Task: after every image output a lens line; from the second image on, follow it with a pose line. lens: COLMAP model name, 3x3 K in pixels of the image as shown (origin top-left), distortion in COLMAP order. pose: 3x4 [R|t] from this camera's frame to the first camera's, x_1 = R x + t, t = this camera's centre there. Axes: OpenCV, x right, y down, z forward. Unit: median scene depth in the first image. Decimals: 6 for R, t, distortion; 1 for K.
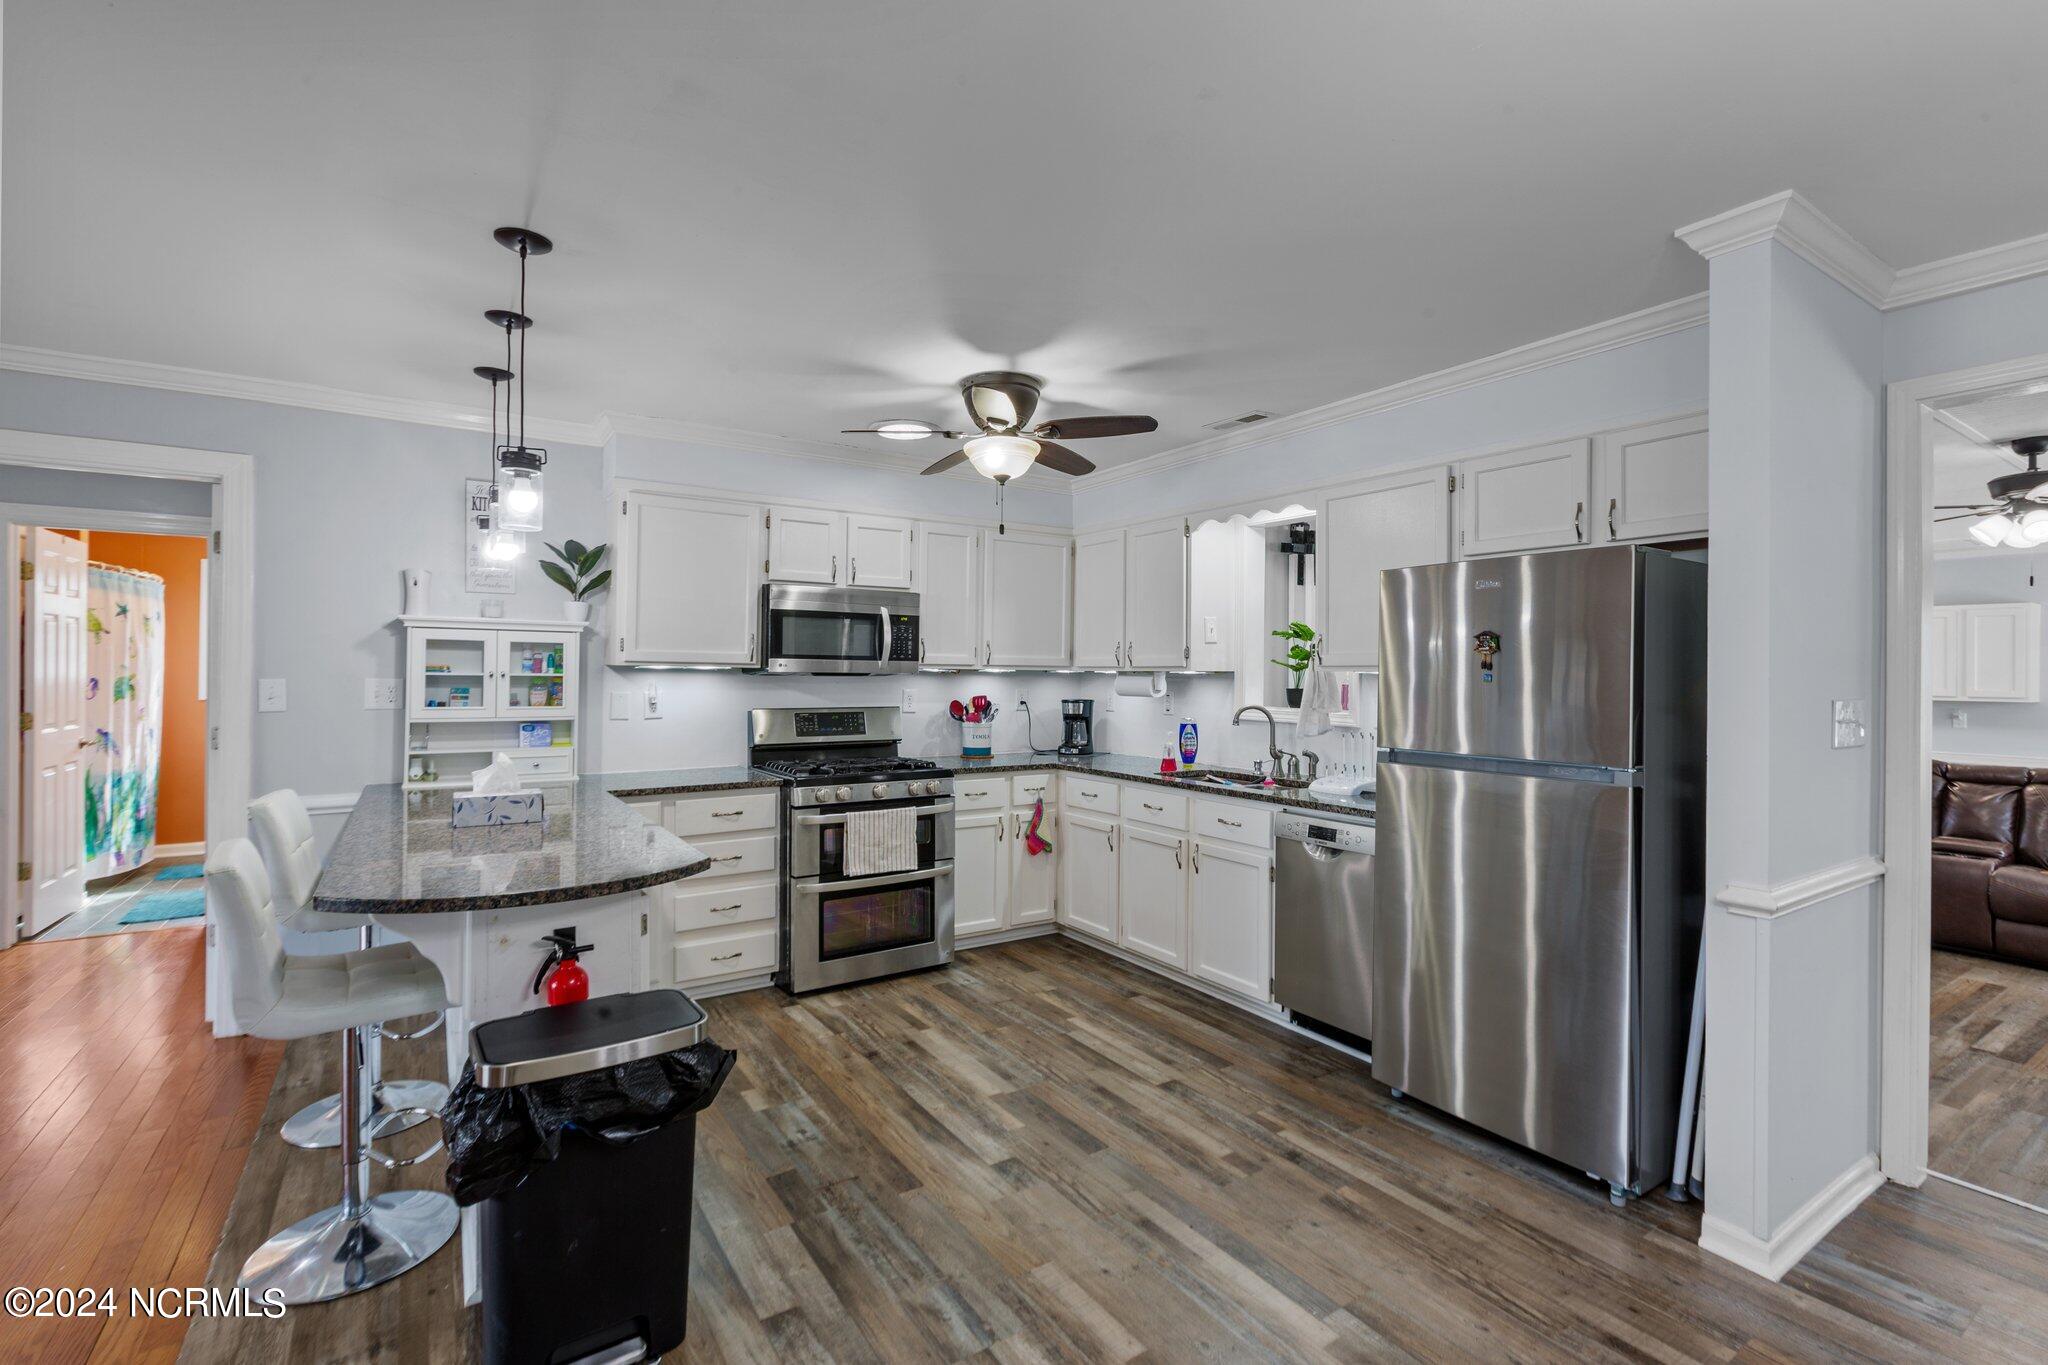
lens RADIAL K [[920.8, 0, 1023.3], [0, 920.8, 675.5], [0, 0, 1]] dist [-0.000949, -0.000126]
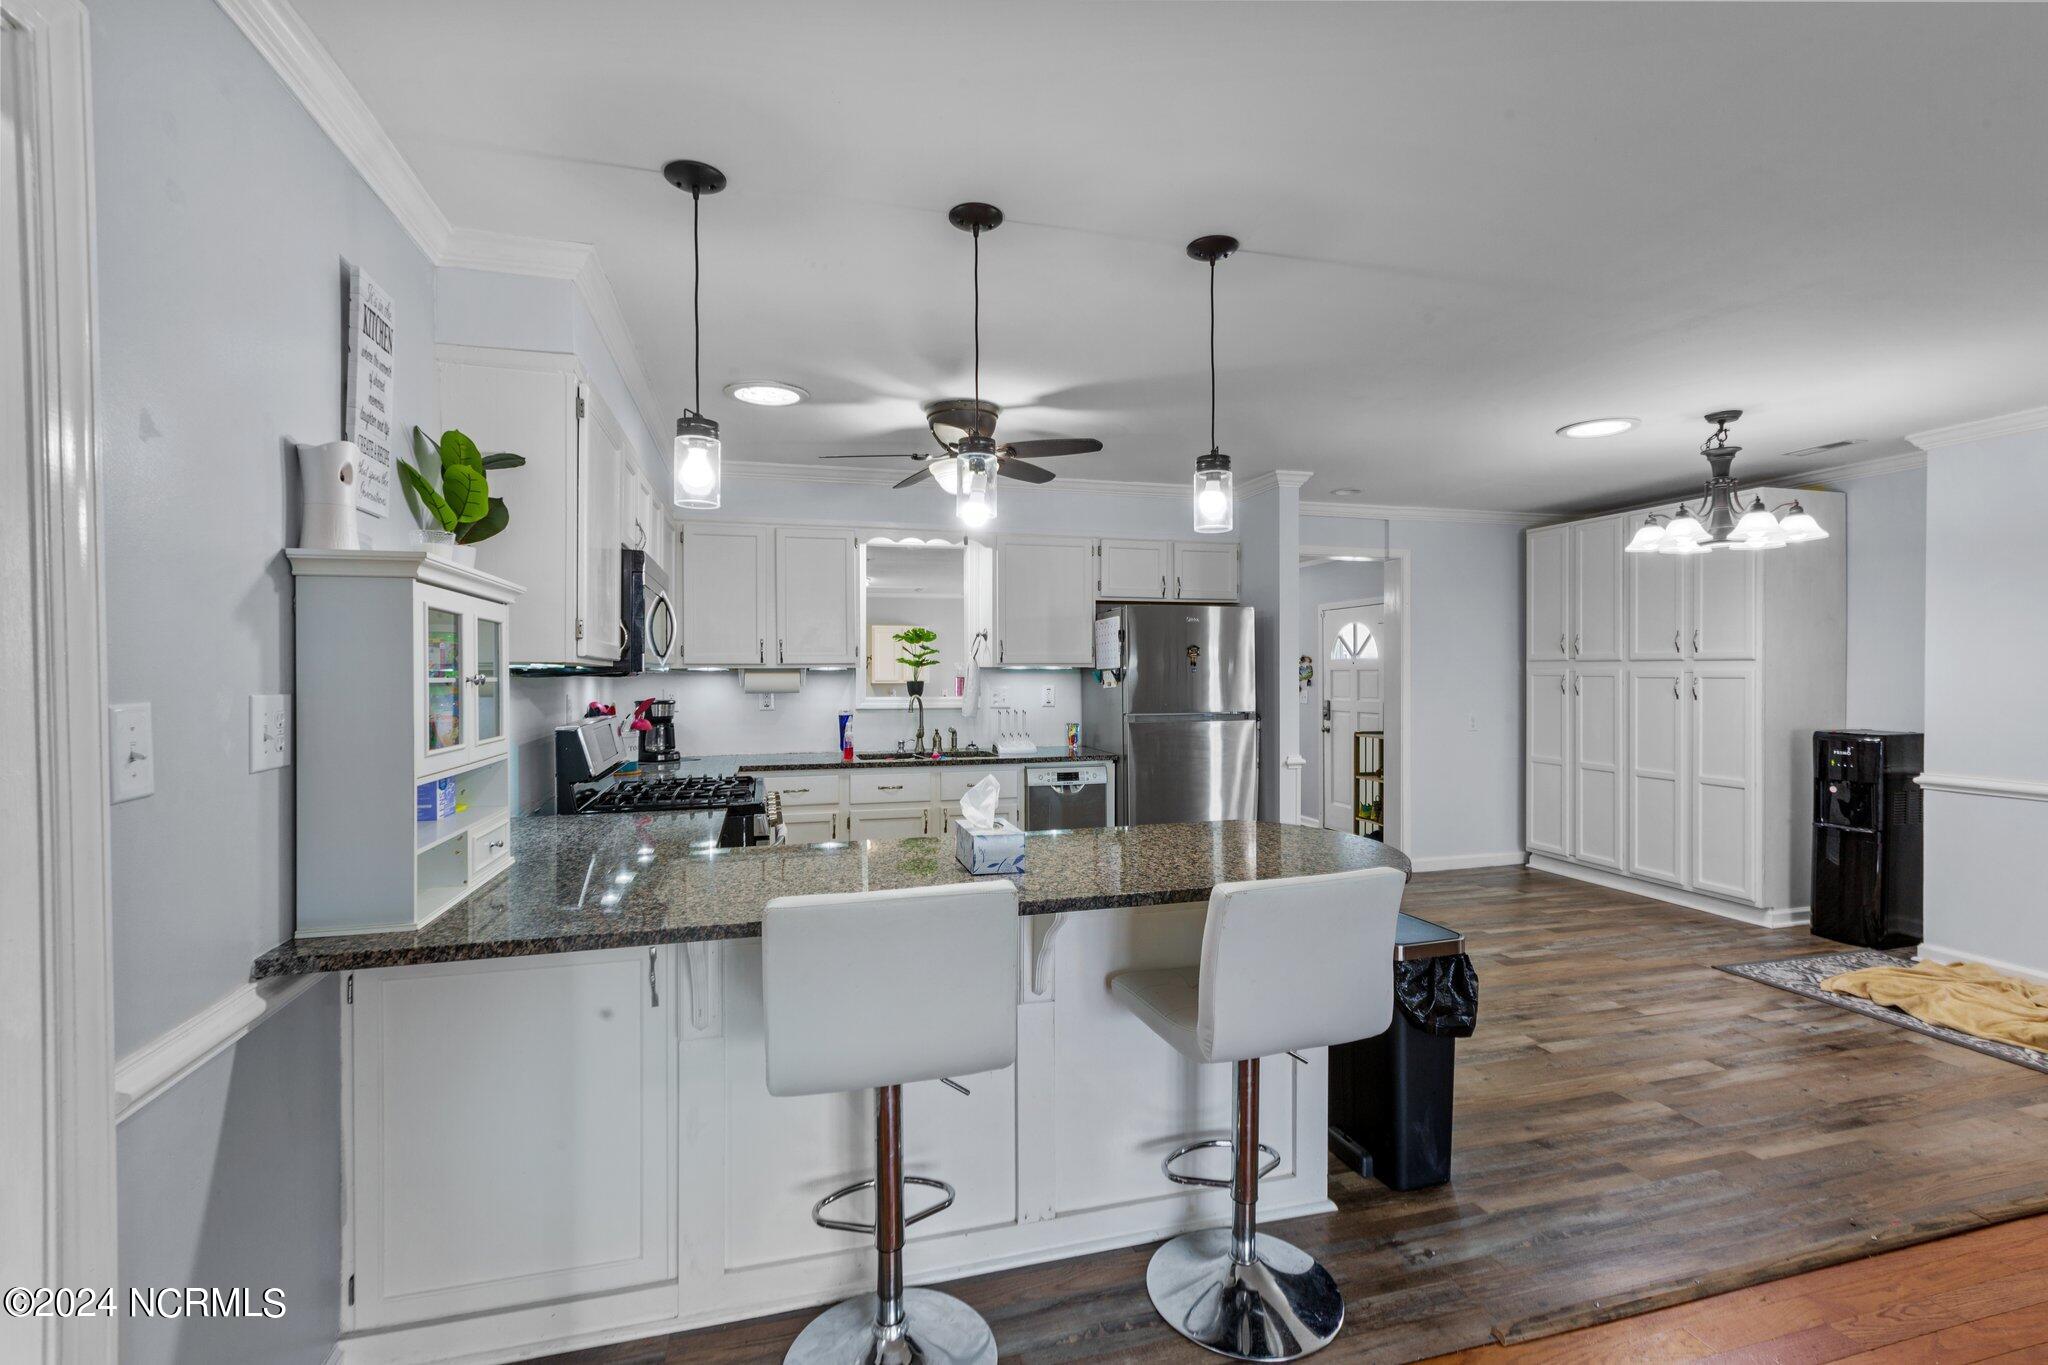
lens RADIAL K [[920.8, 0, 1025.1], [0, 920.8, 678.8], [0, 0, 1]] dist [-0.000949, -0.000126]
pose [[0.294386, -0.017002, 0.955535, -0.895921], [0.005293, 0.999855, 0.016159, -0.008438], [-0.955672, 0.000301, 0.294433, 0.509542]]
